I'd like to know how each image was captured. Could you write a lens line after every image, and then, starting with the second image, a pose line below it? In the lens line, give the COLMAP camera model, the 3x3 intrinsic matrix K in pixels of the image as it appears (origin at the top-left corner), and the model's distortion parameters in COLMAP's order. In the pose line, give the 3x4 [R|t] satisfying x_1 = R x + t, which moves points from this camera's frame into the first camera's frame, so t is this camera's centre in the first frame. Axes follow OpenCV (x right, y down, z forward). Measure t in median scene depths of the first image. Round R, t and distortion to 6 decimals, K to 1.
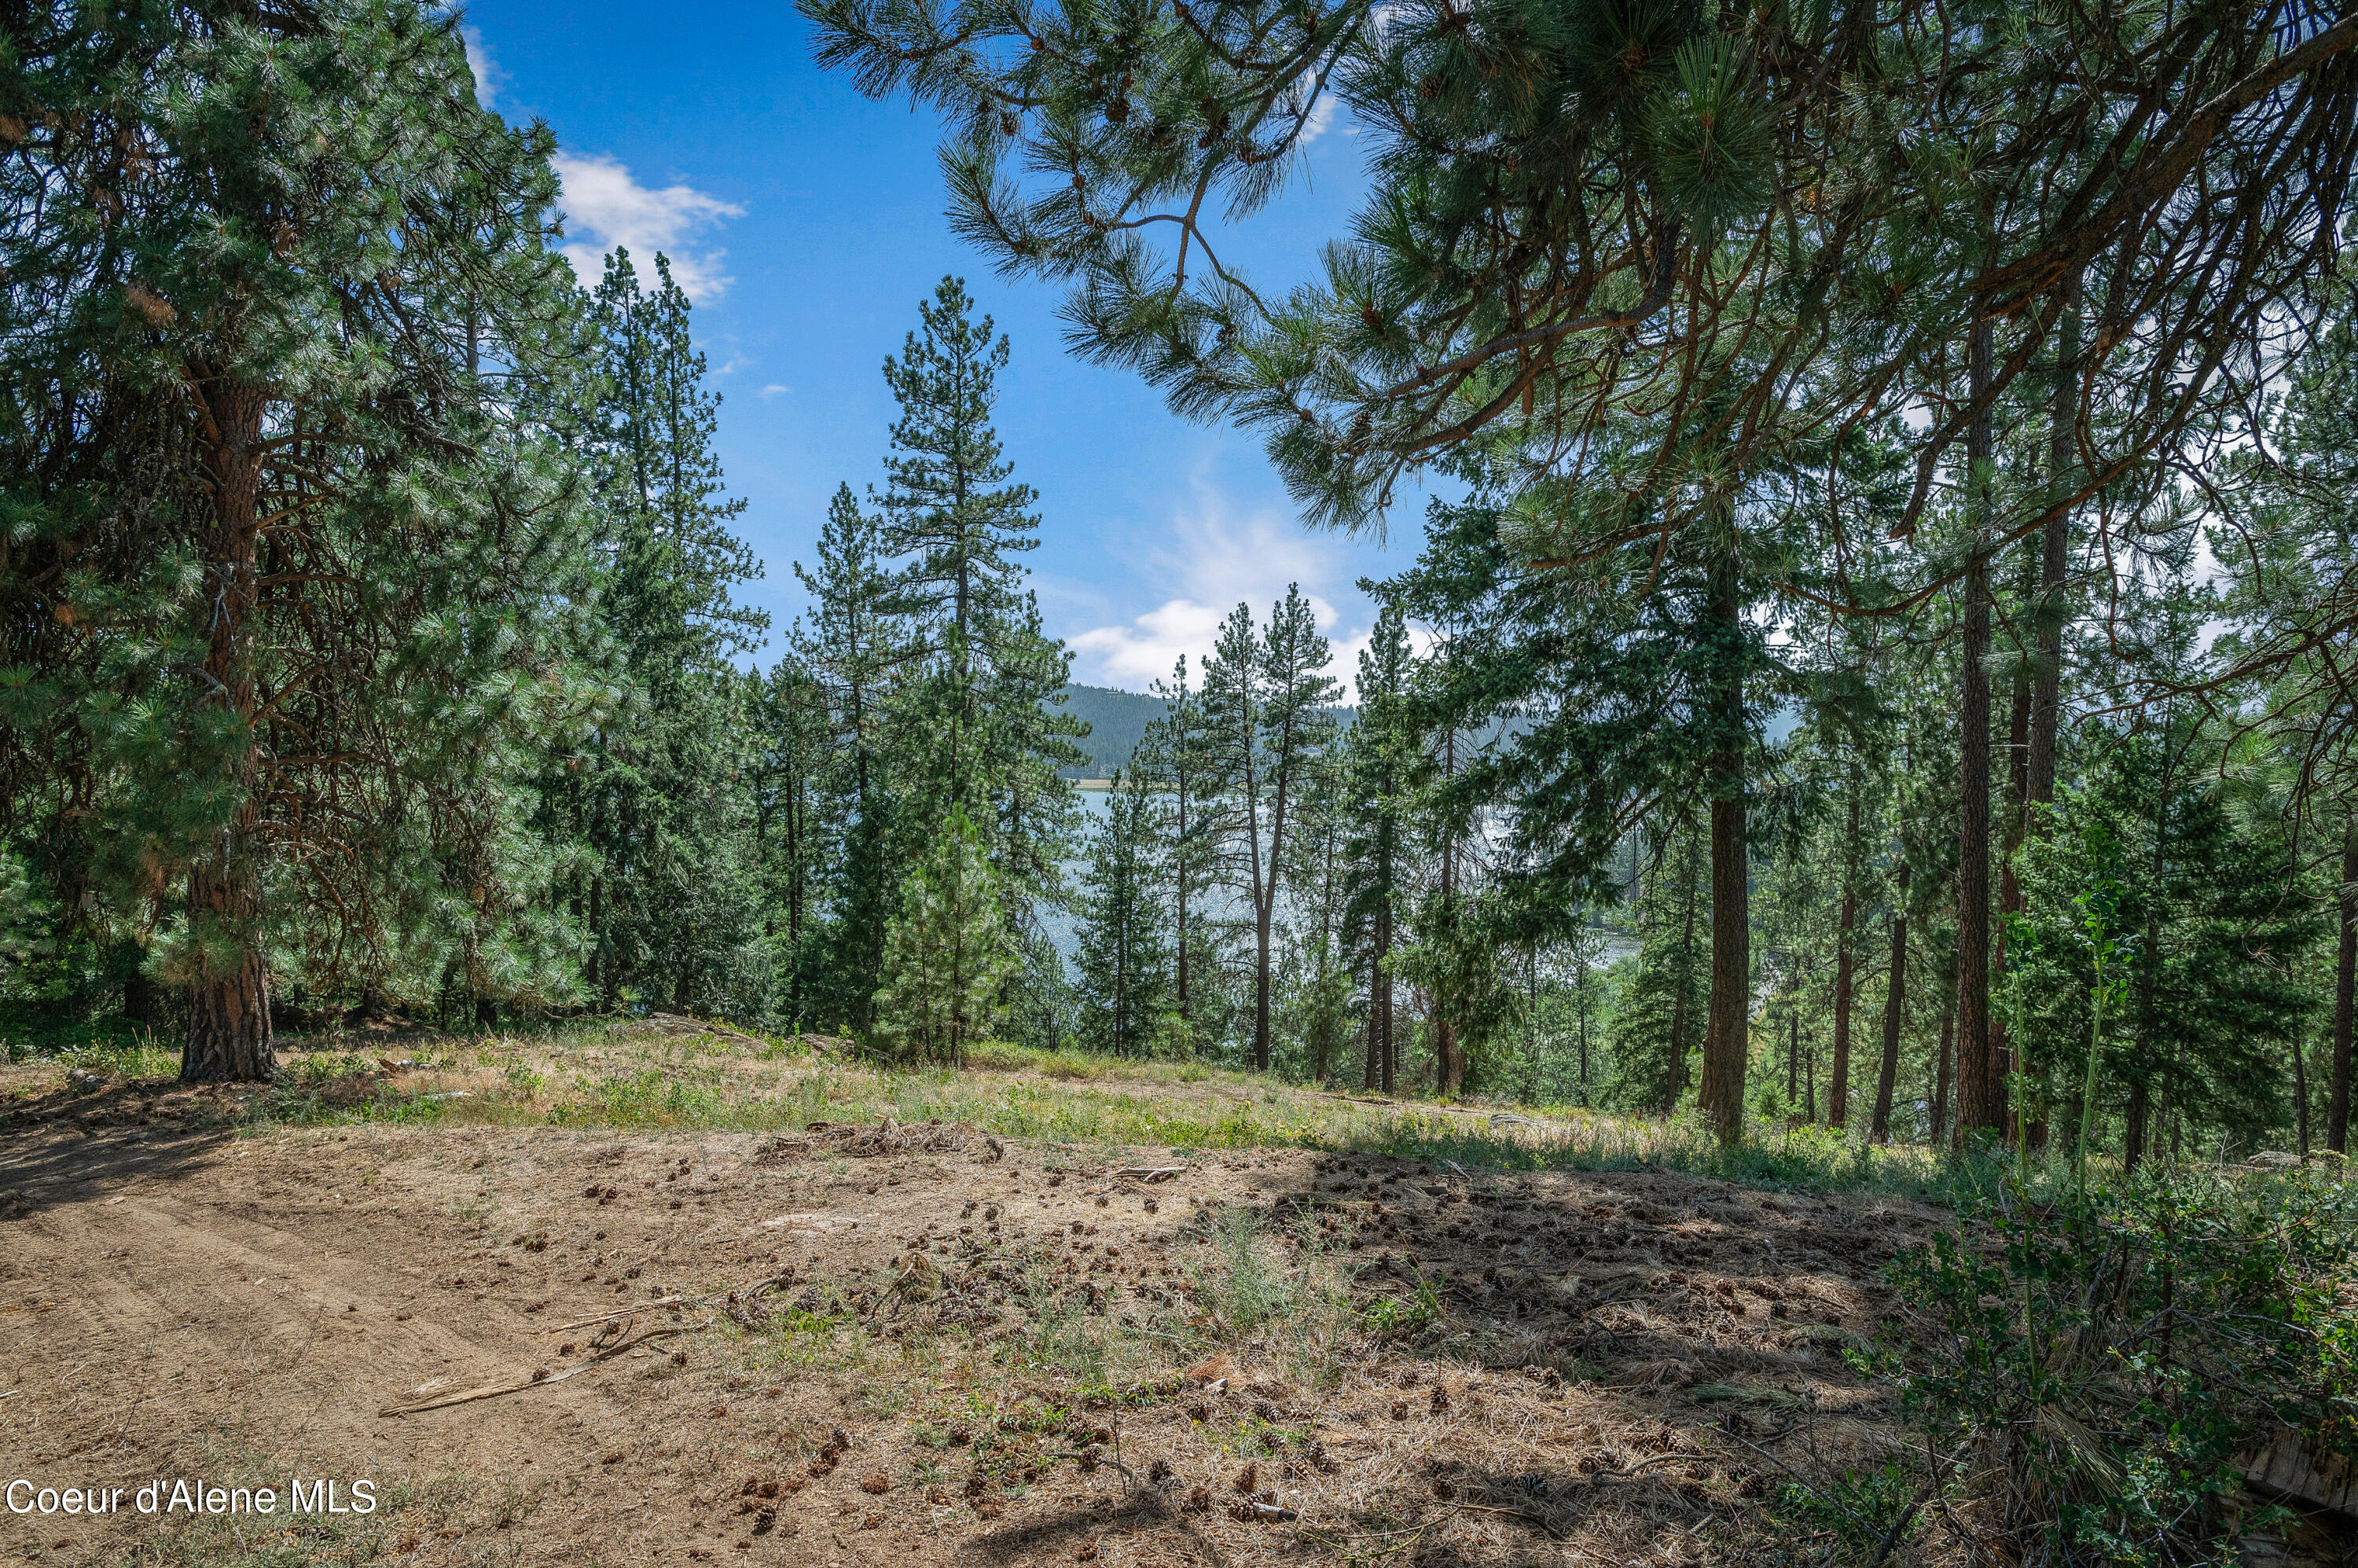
lens RADIAL K [[1507.0, 0, 1179.0], [0, 1507.0, 784.0], [0, 0, 1]] dist [-0.005109, -0.001139]
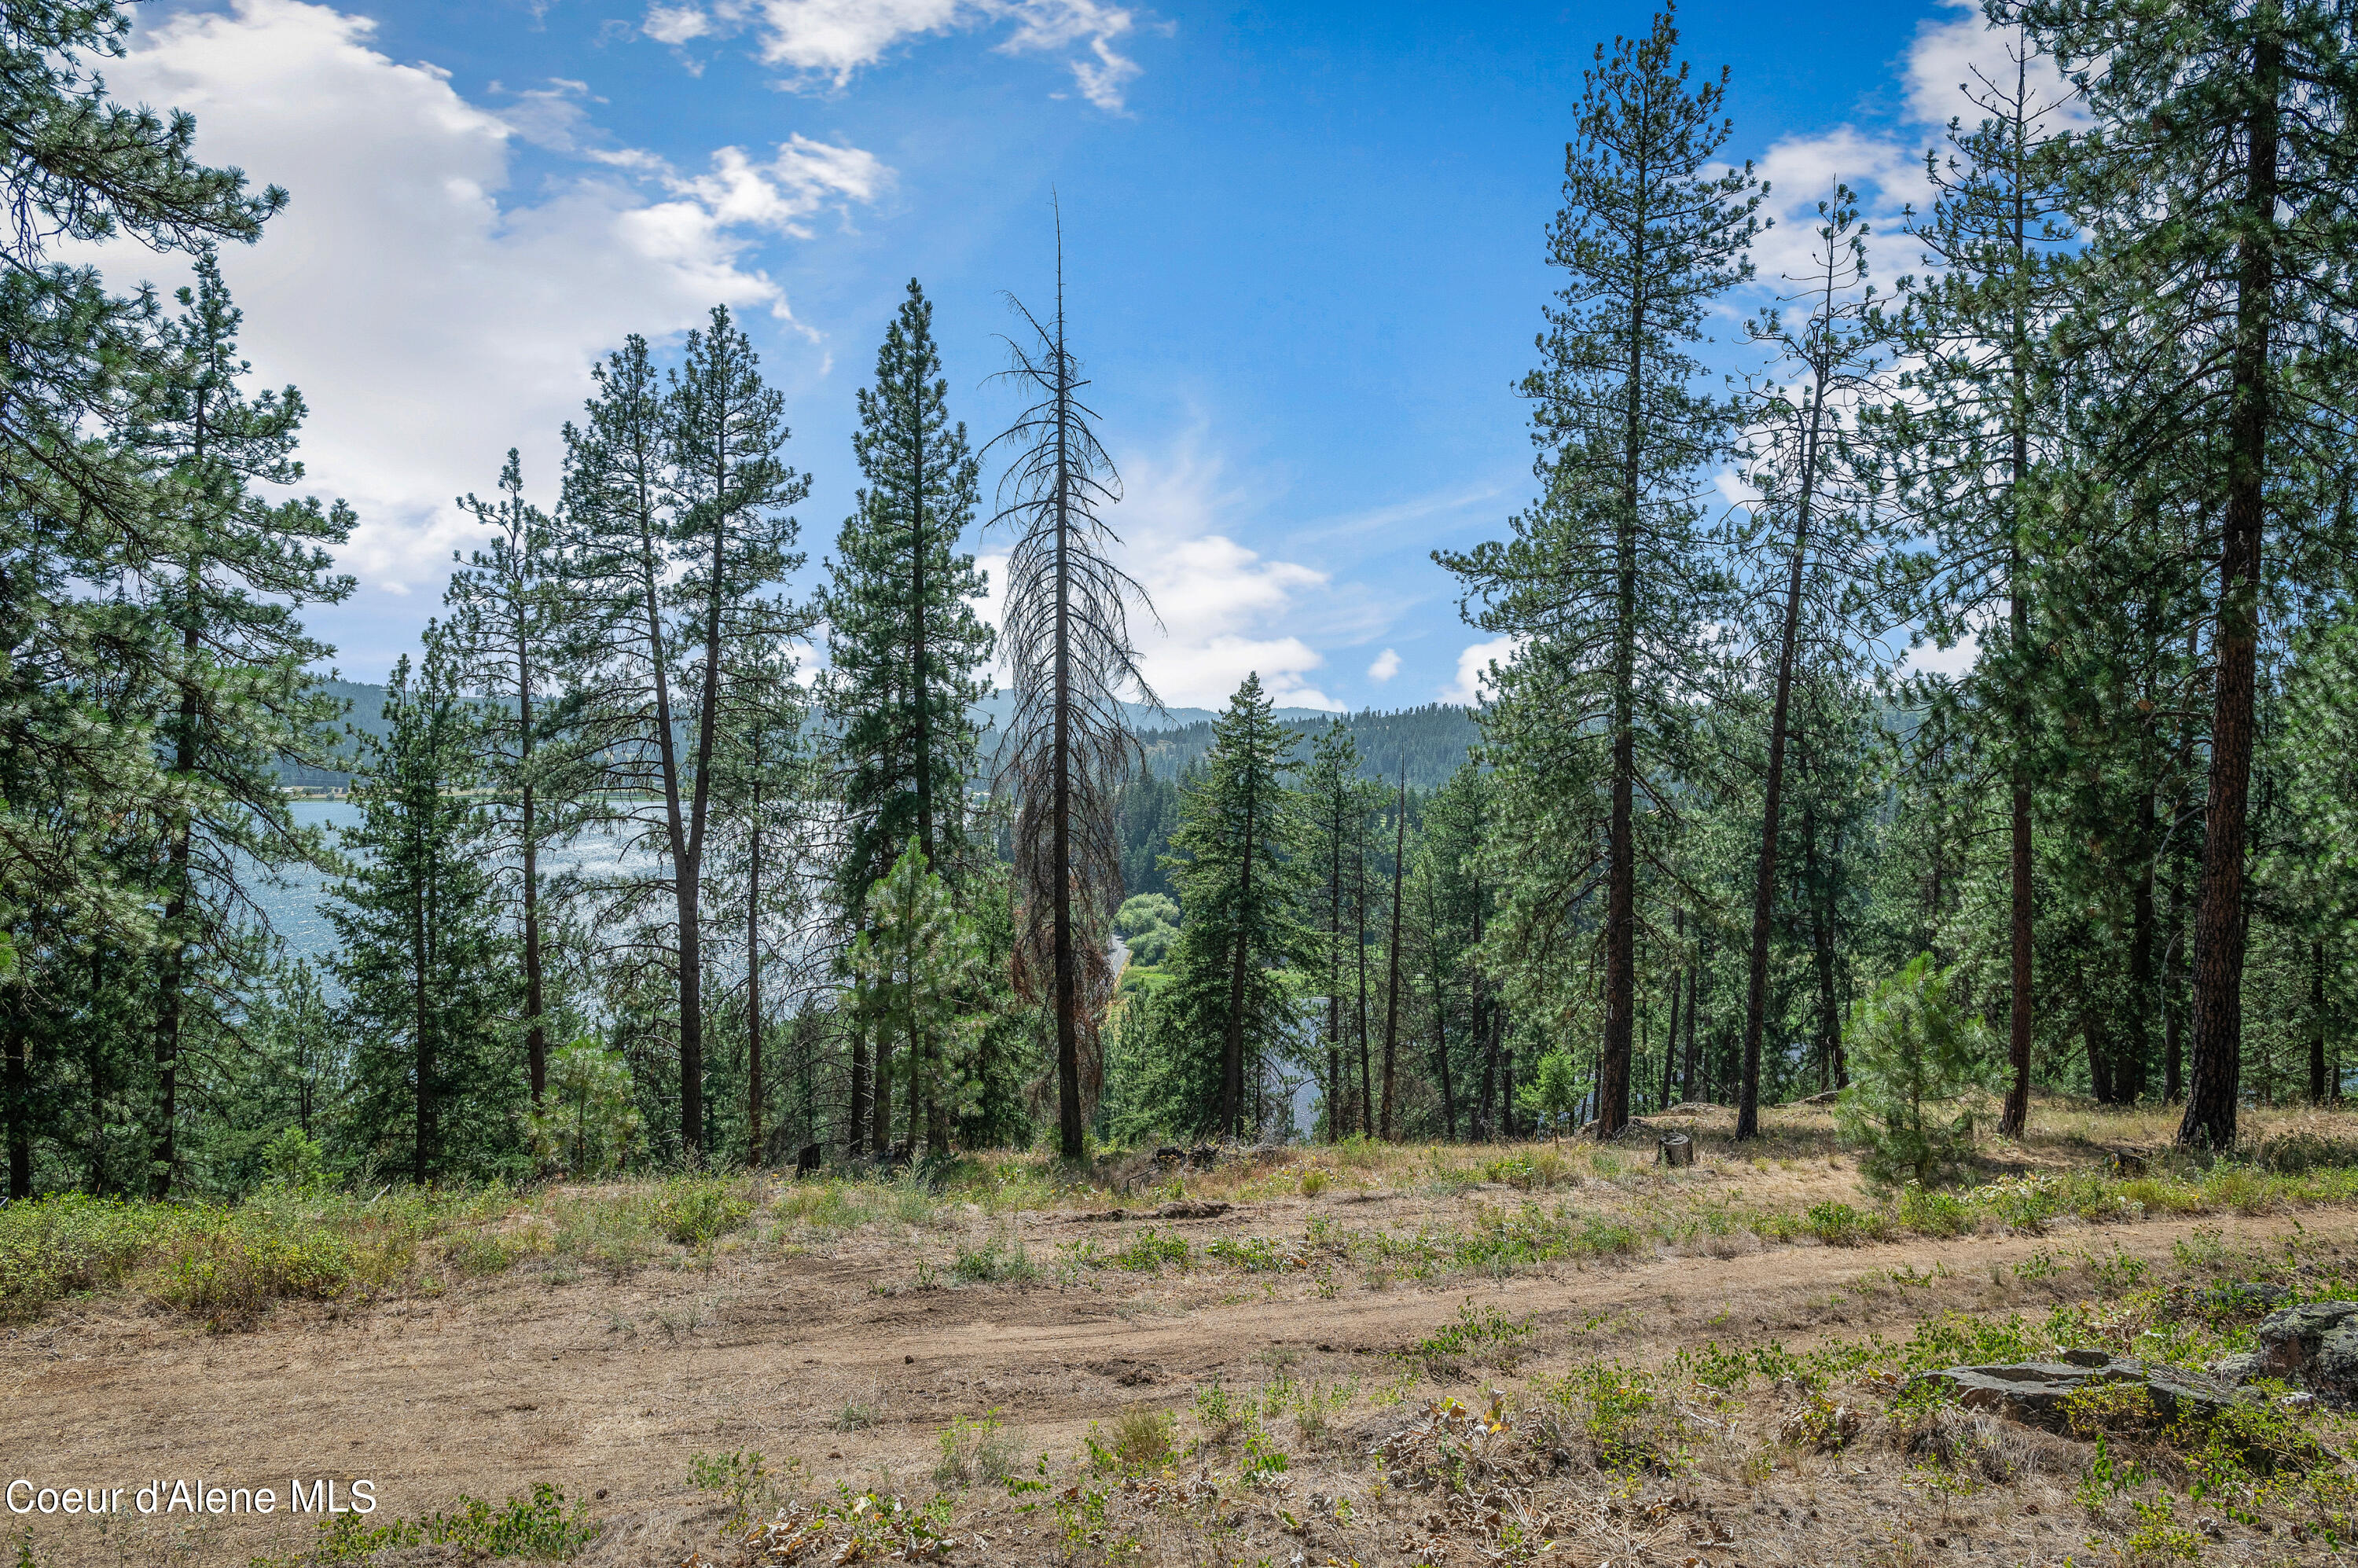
lens RADIAL K [[1507.0, 0, 1179.0], [0, 1507.0, 784.0], [0, 0, 1]] dist [-0.005109, -0.001139]
pose [[0.904381, -0.027276, 0.425853, -0.020504], [0.026820, 0.999615, 0.007068, 0.056152], [-0.425882, 0.005029, 0.904765, 0.375970]]
